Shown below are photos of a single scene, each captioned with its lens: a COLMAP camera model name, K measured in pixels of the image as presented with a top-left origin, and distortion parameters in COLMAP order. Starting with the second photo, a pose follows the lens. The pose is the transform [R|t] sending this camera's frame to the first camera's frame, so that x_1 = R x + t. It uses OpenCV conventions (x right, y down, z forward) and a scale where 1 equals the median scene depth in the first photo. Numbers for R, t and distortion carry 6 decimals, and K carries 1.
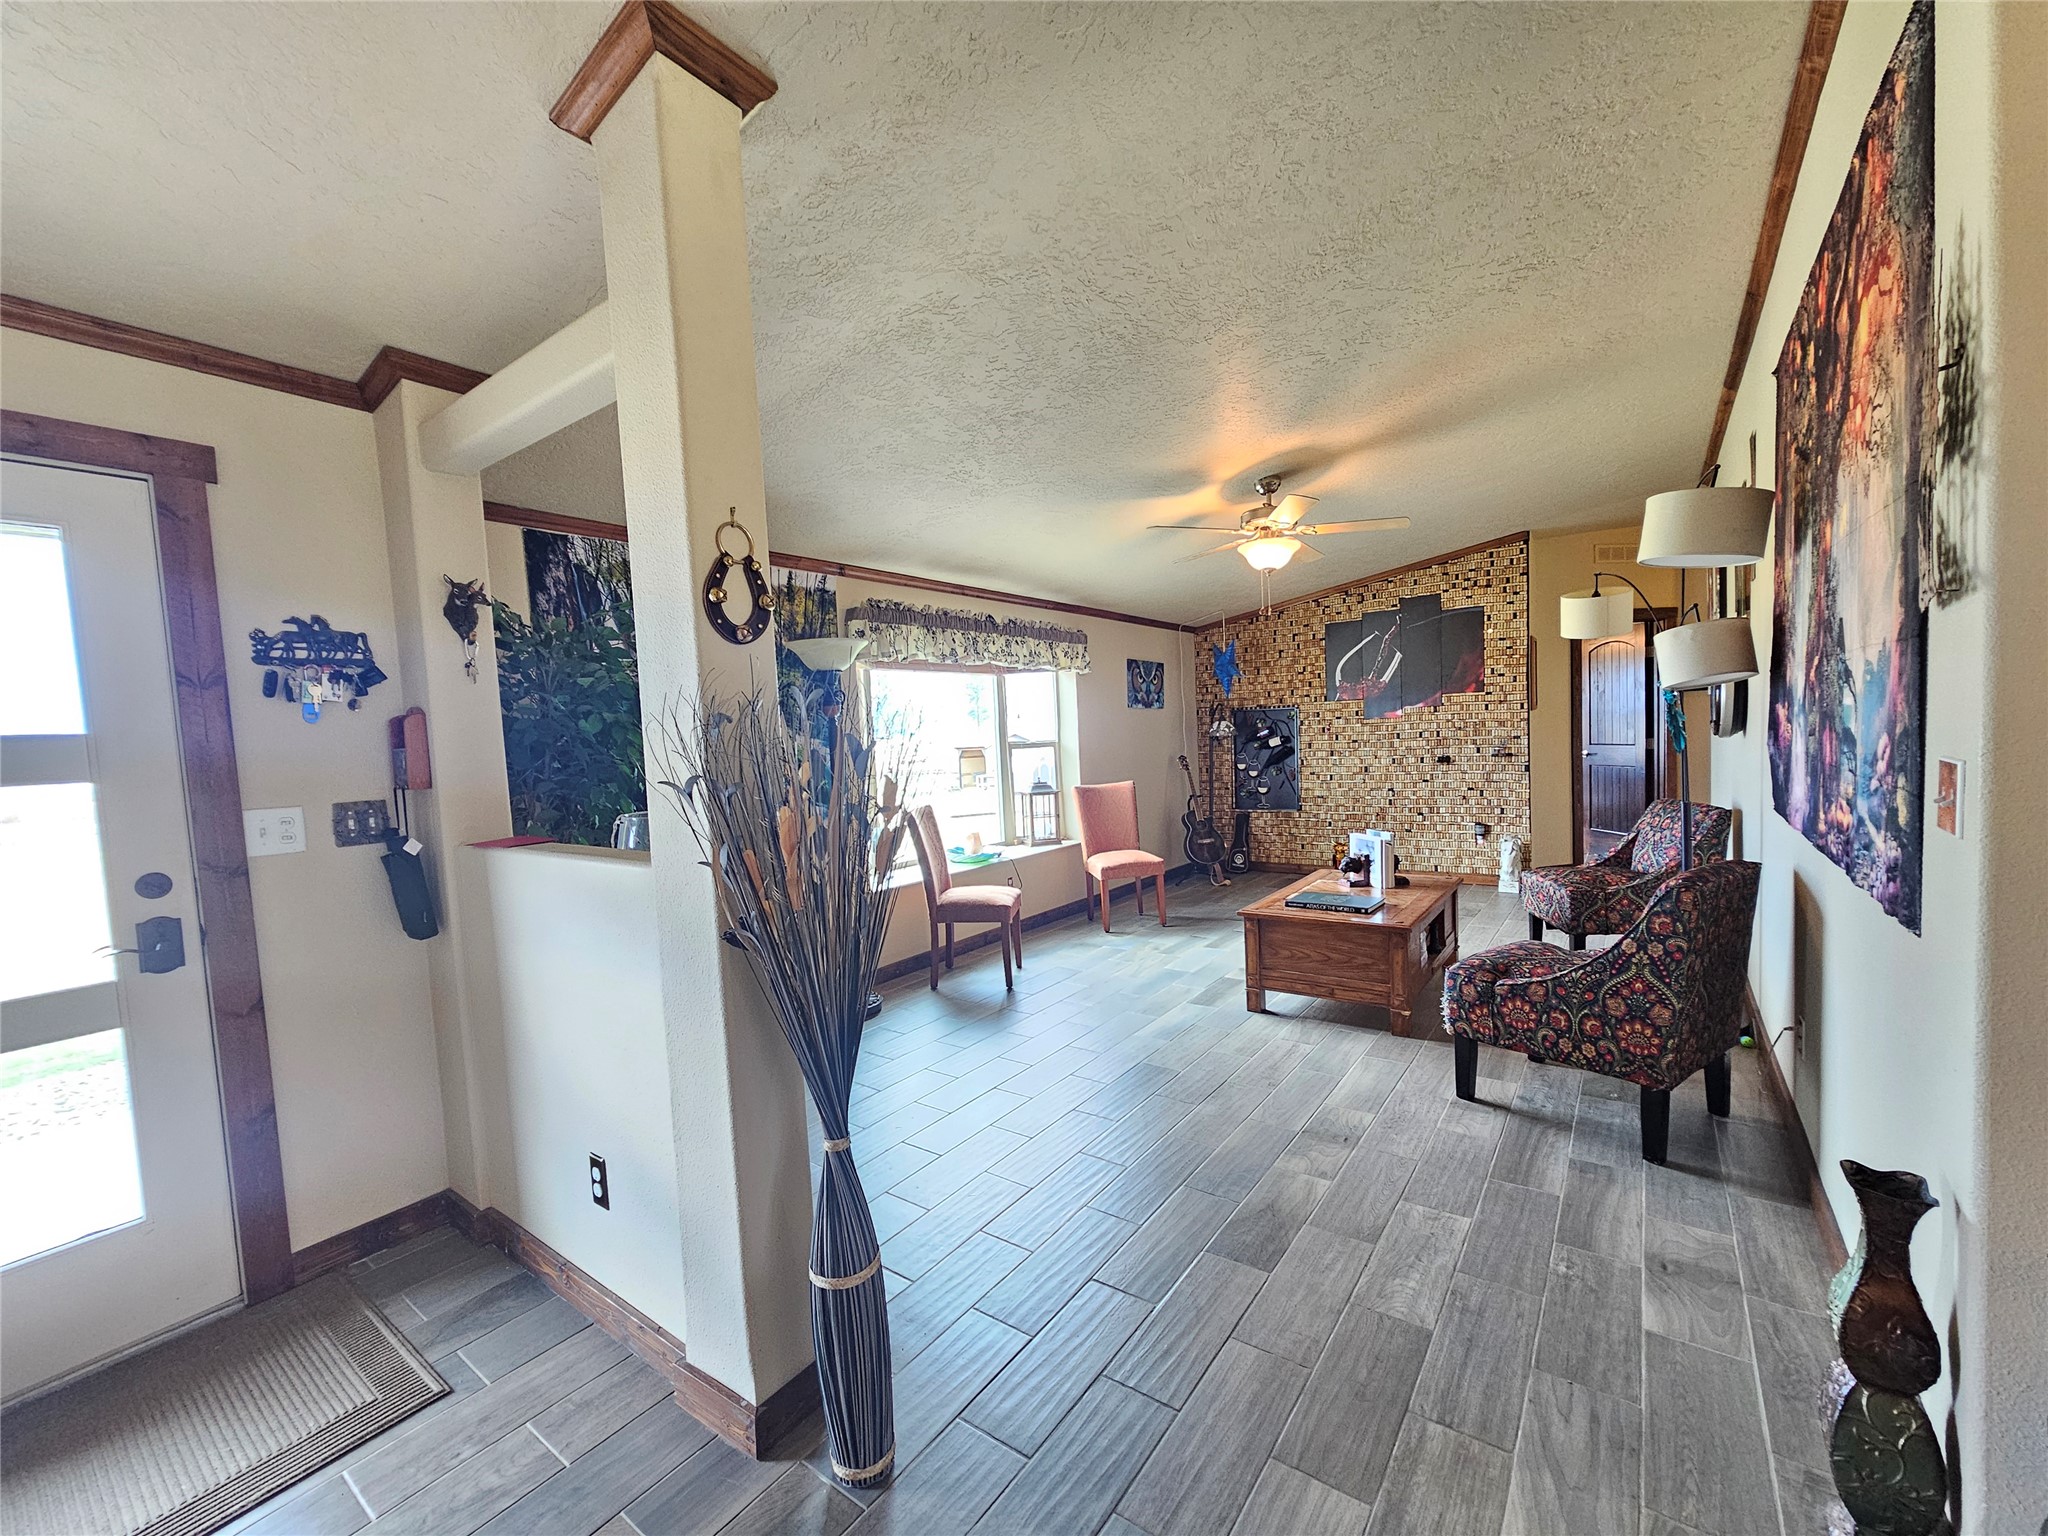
lens RADIAL K [[840.1, 0, 1030.4], [0, 840.1, 789.0], [0, 0, 1]] dist [-0.003910, 0.001733]
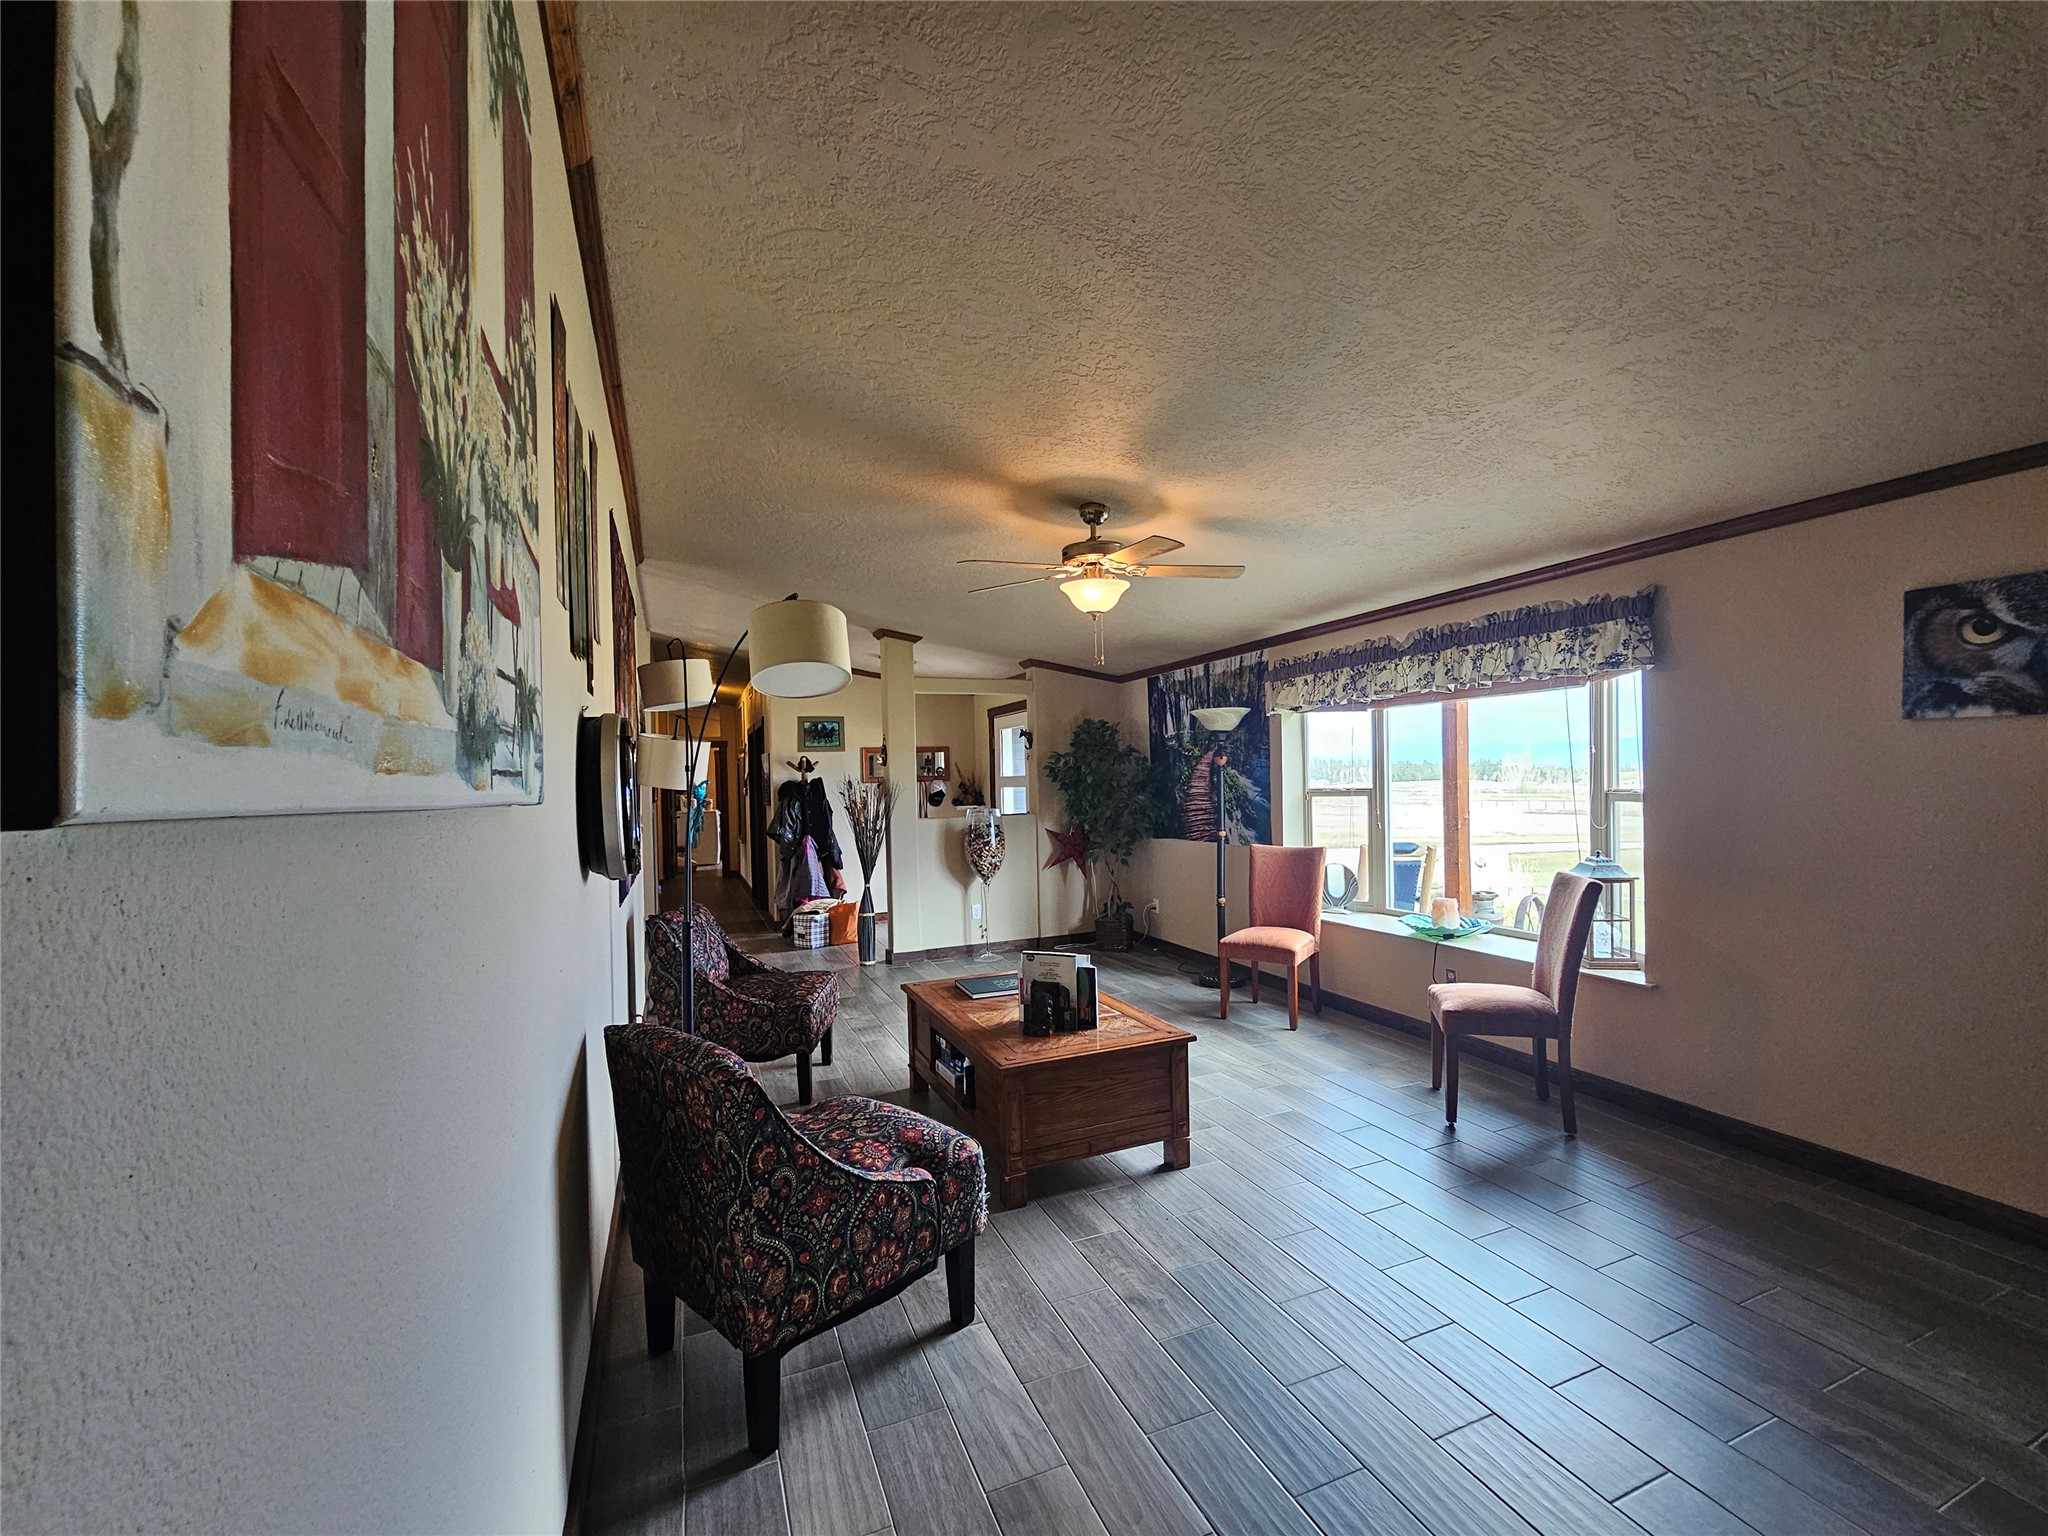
lens RADIAL K [[840.1, 0, 1012.3], [0, 840.1, 778.5], [0, 0, 1]] dist [-0.003910, 0.001733]
pose [[-0.525426, 0.057644, -0.848884, 1.504058], [-0.005488, 0.997452, 0.071129, -0.216514], [0.850821, 0.042032, -0.523771, 1.949975]]
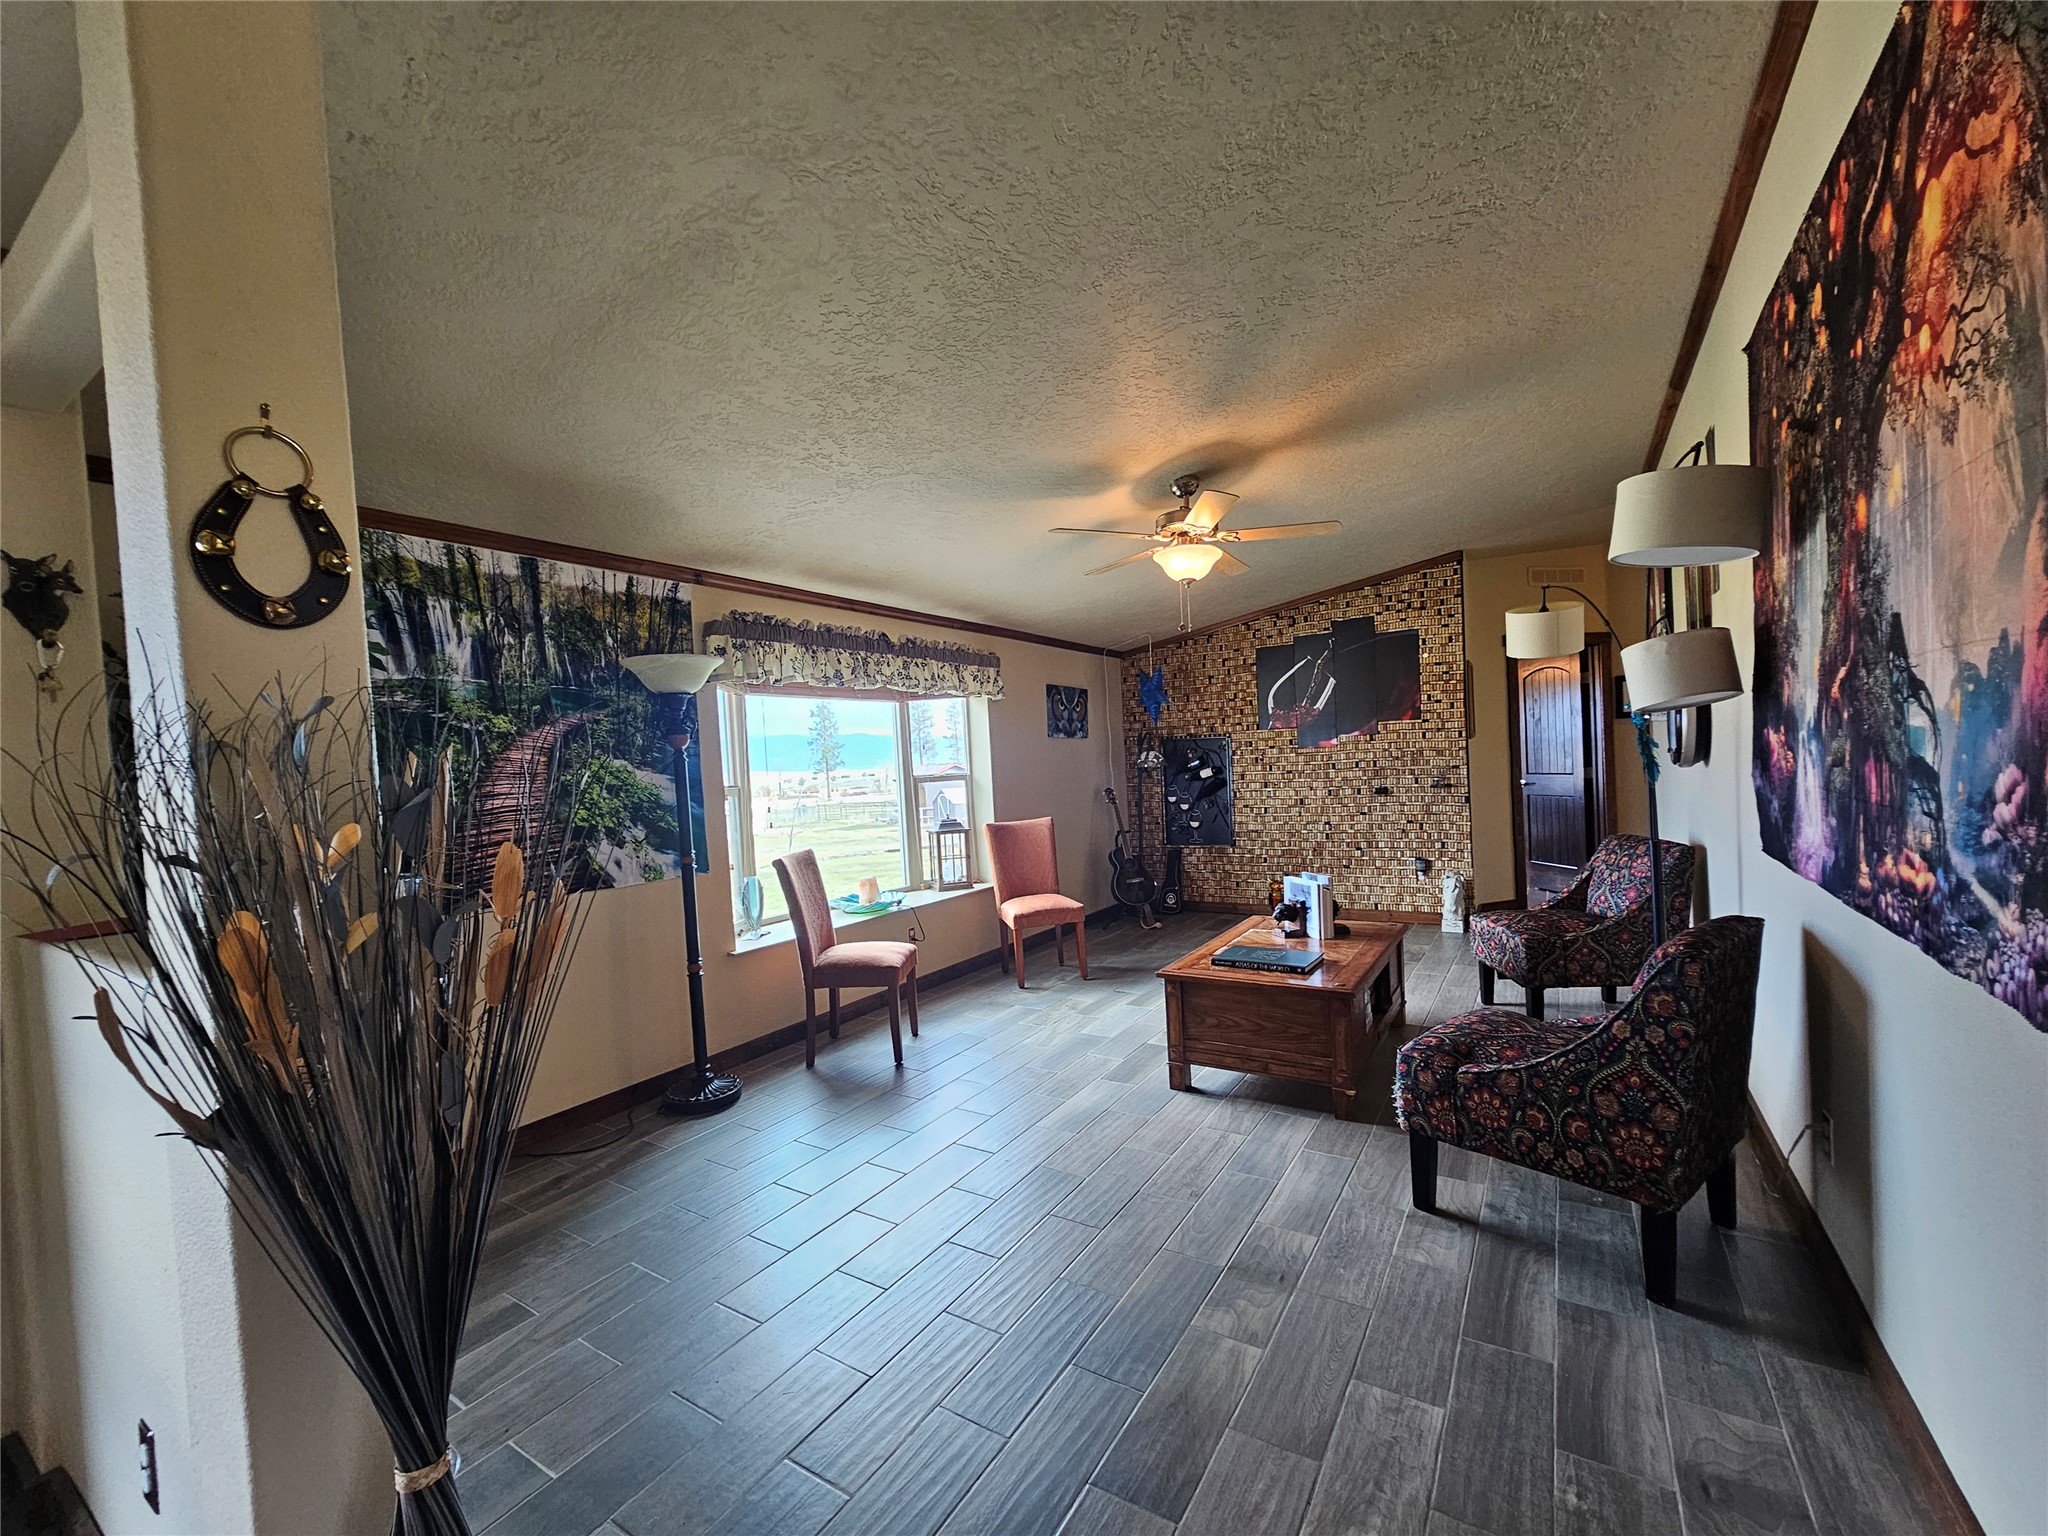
lens RADIAL K [[840.1, 0, 1032.8], [0, 840.1, 787.0], [0, 0, 1]] dist [-0.003910, 0.001733]
pose [[0.997632, -0.007003, 0.068414, 0.082091], [0.009662, 0.999207, -0.038616, -0.015105], [-0.068090, 0.039185, 0.996909, 0.189689]]
